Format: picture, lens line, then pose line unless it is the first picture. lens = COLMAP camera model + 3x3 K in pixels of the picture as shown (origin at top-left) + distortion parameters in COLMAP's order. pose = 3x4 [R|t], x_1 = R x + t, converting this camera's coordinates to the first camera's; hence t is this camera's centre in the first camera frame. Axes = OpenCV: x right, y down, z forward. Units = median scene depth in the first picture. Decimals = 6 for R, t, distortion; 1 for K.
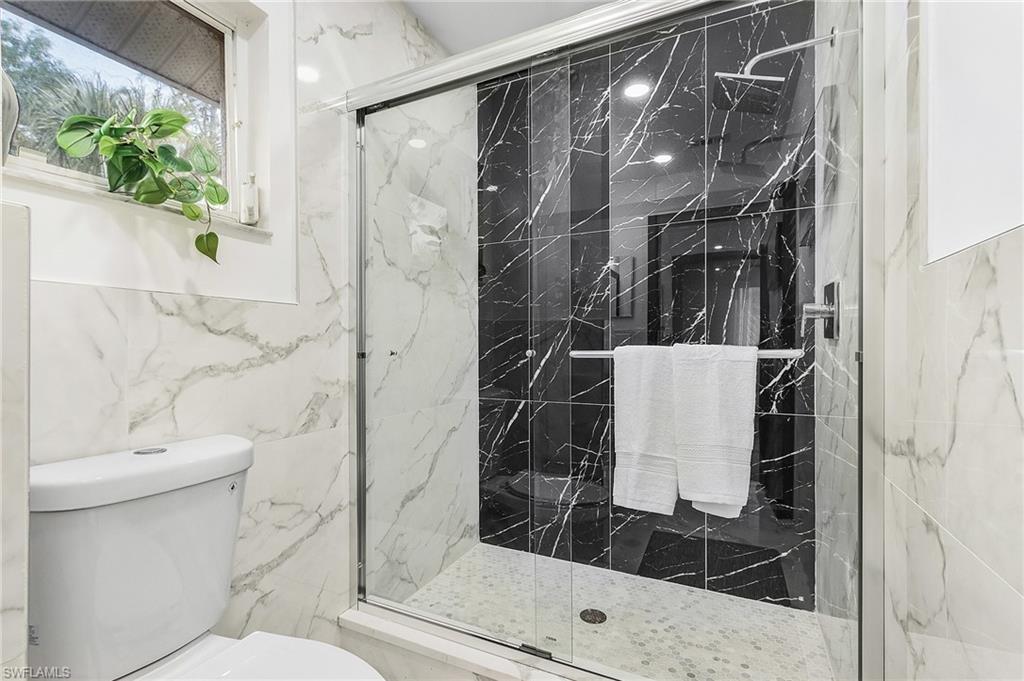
lens RADIAL K [[485.1, 0, 509.2], [0, 485.1, 345.1], [0, 0, 1]] dist [0.001229, -0.002247]
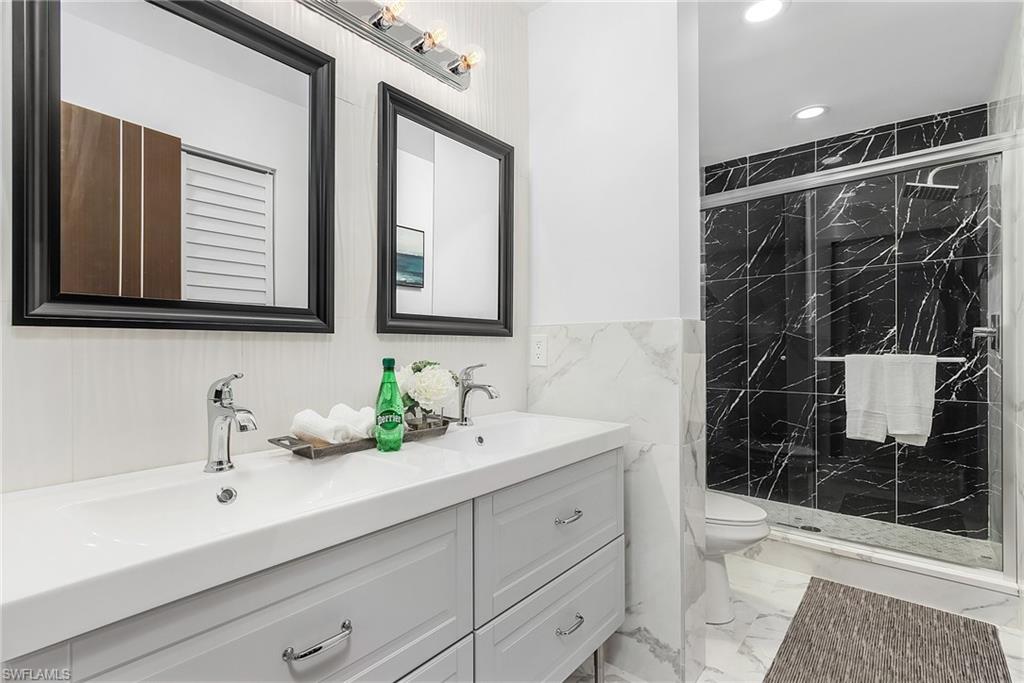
lens RADIAL K [[485.1, 0, 498.5], [0, 485.1, 345.2], [0, 0, 1]] dist [0.001229, -0.002247]
pose [[0.962320, -0.001288, -0.271917, -0.344949], [0.001148, 0.999999, -0.000673, -0.022074], [0.271917, 0.000335, 0.962321, -0.716227]]
